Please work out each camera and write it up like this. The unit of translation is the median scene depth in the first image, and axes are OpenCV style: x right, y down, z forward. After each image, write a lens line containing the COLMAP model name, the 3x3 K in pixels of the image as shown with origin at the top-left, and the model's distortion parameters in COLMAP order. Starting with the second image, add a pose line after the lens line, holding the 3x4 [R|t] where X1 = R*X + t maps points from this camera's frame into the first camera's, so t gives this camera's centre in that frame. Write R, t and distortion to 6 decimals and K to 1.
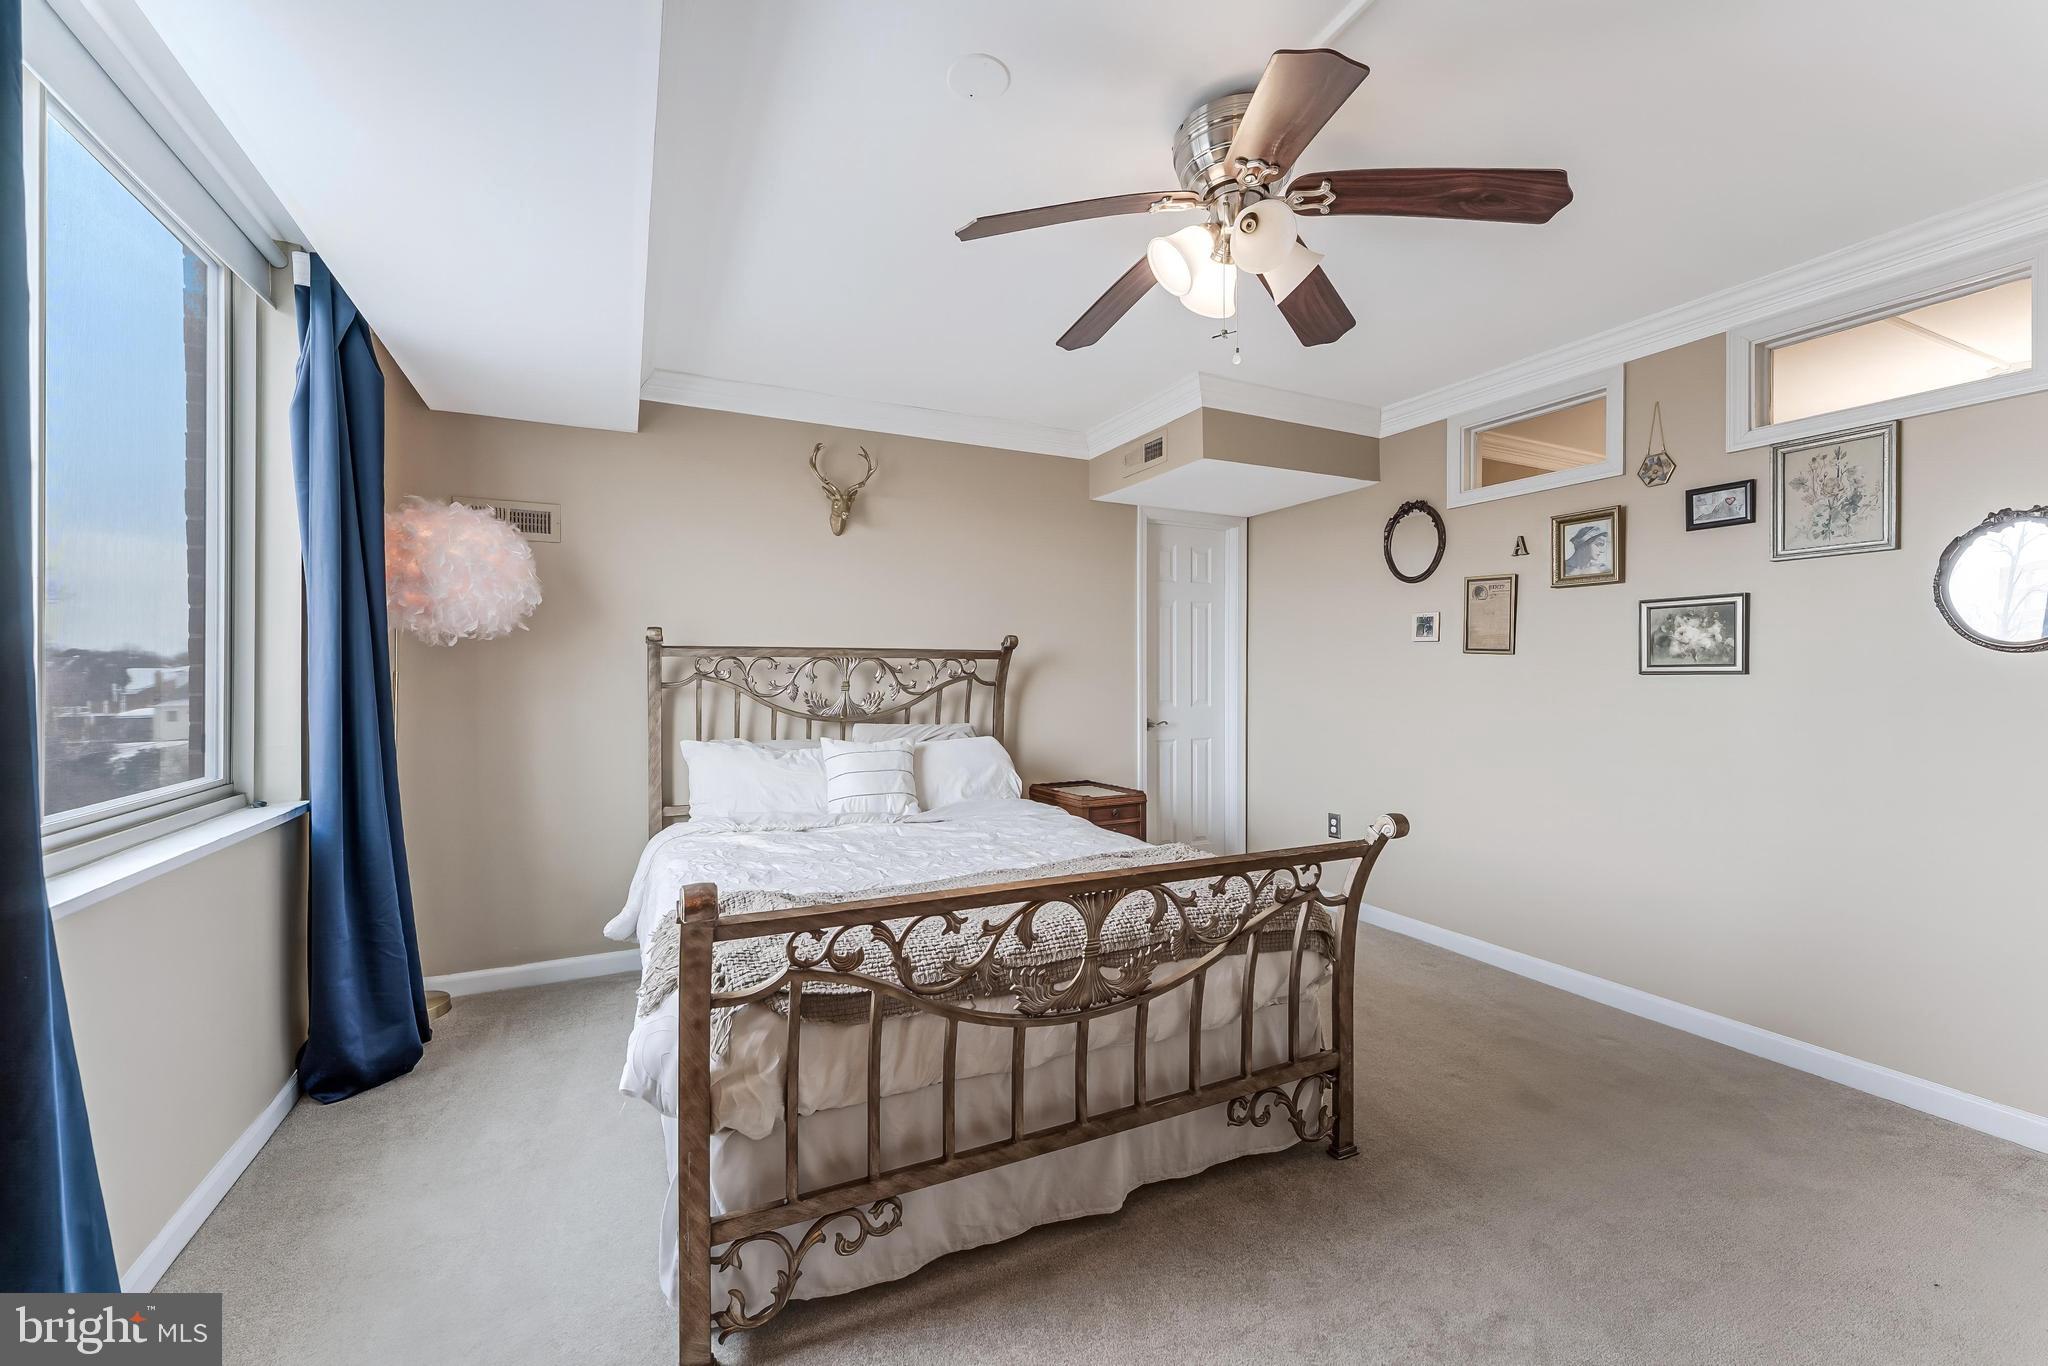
lens RADIAL K [[827.7, 0, 1025.1], [0, 827.7, 680.2], [0, 0, 1]] dist [0.001326, -0.000707]
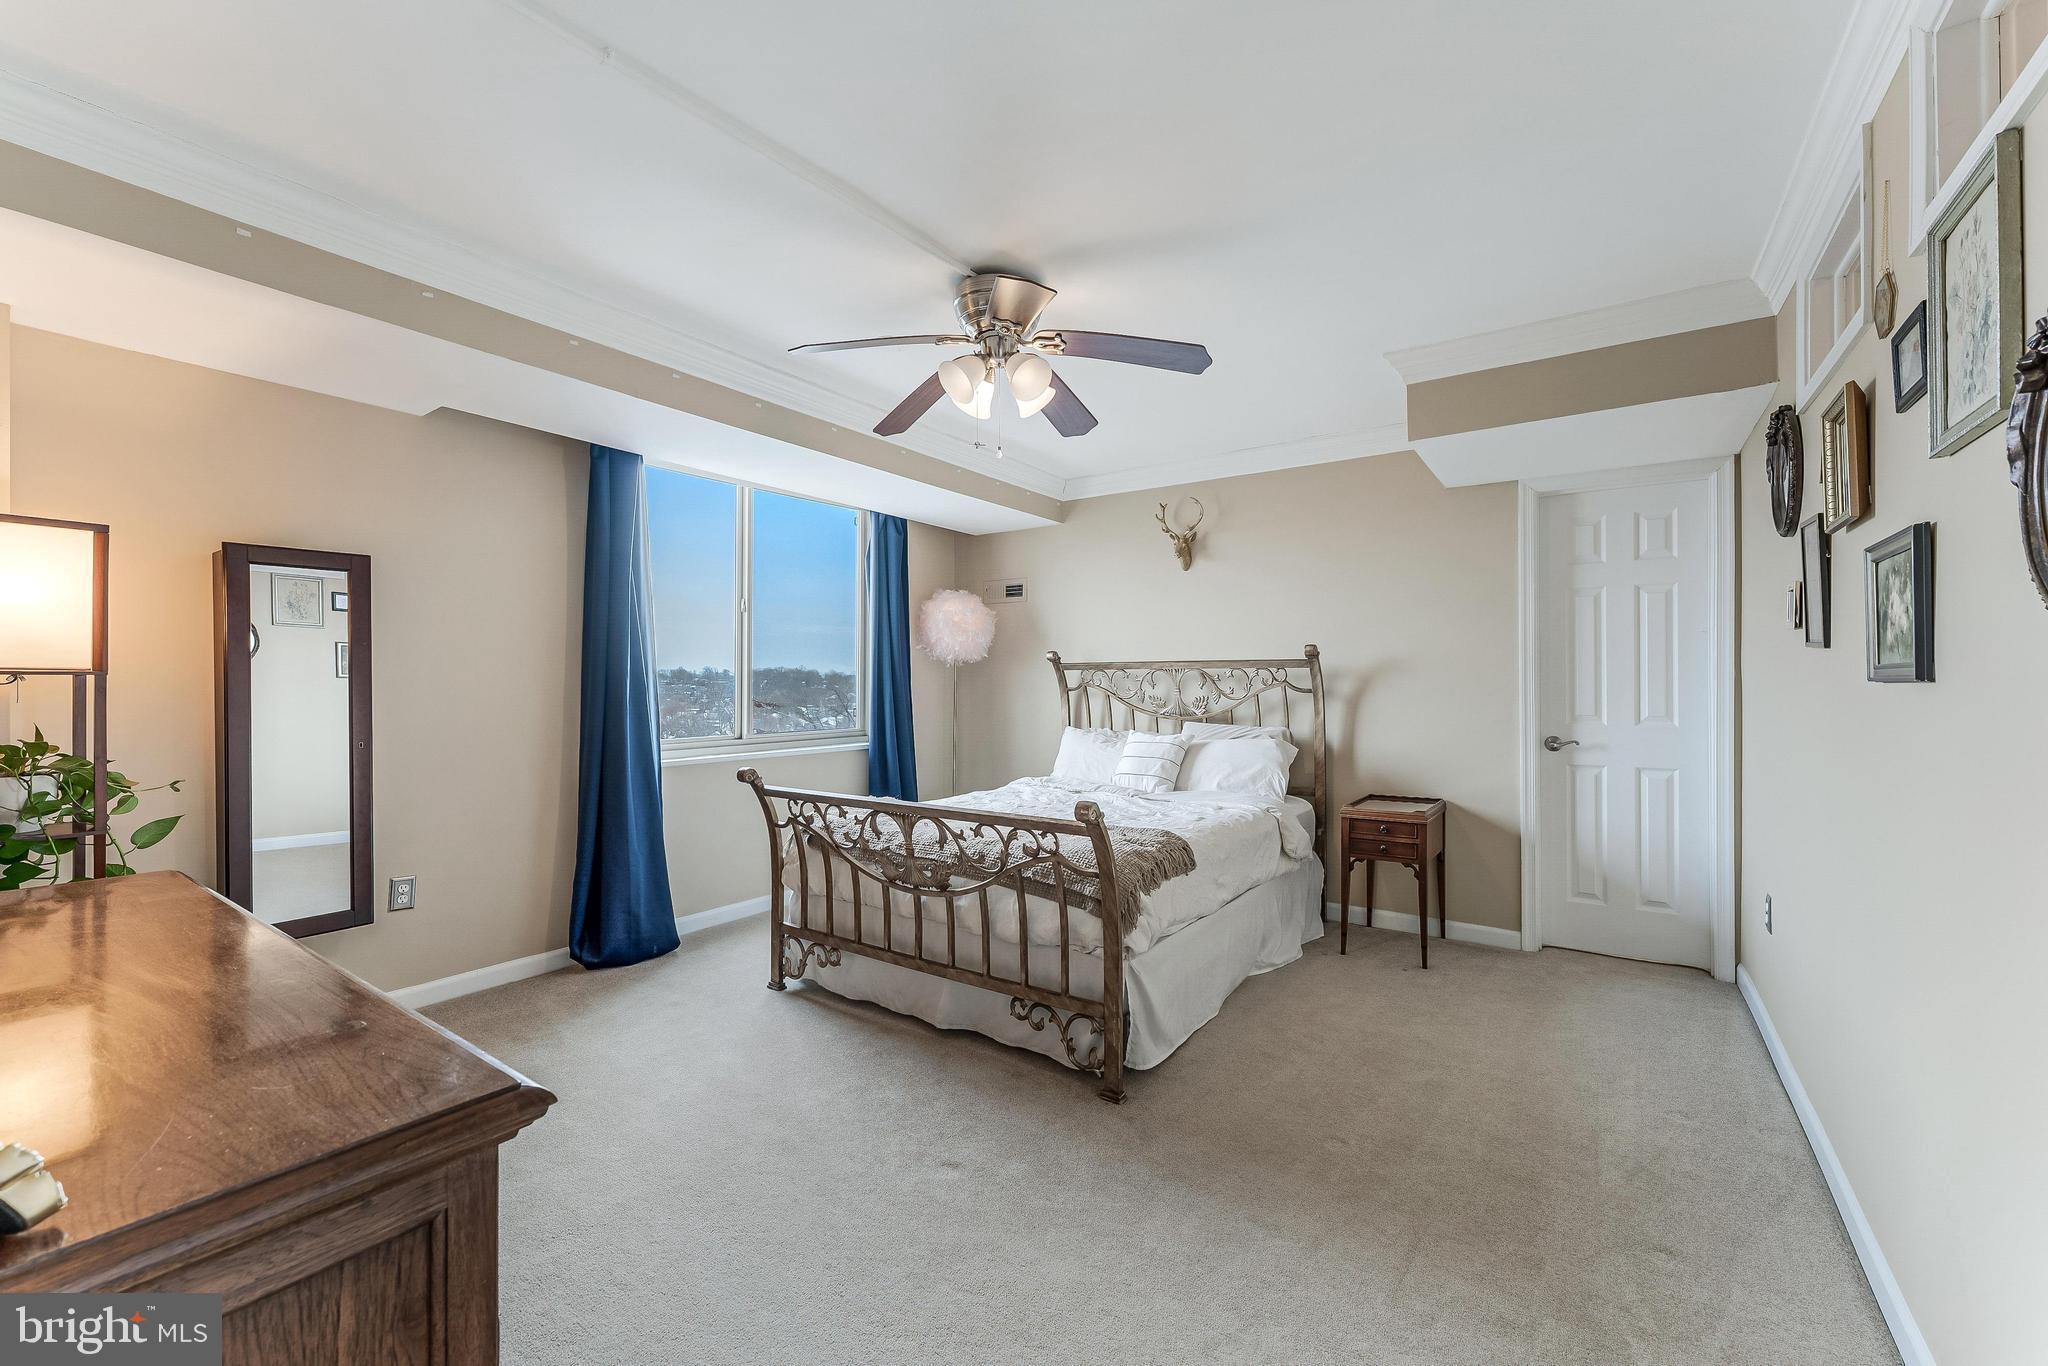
lens RADIAL K [[827.7, 0, 1017.7], [0, 827.7, 682.6], [0, 0, 1]] dist [0.001326, -0.000707]
pose [[0.473800, -0.000787, -0.880632, 1.422019], [-0.005277, 0.999979, -0.003733, -0.001157], [0.880617, 0.006416, 0.473785, 0.357297]]
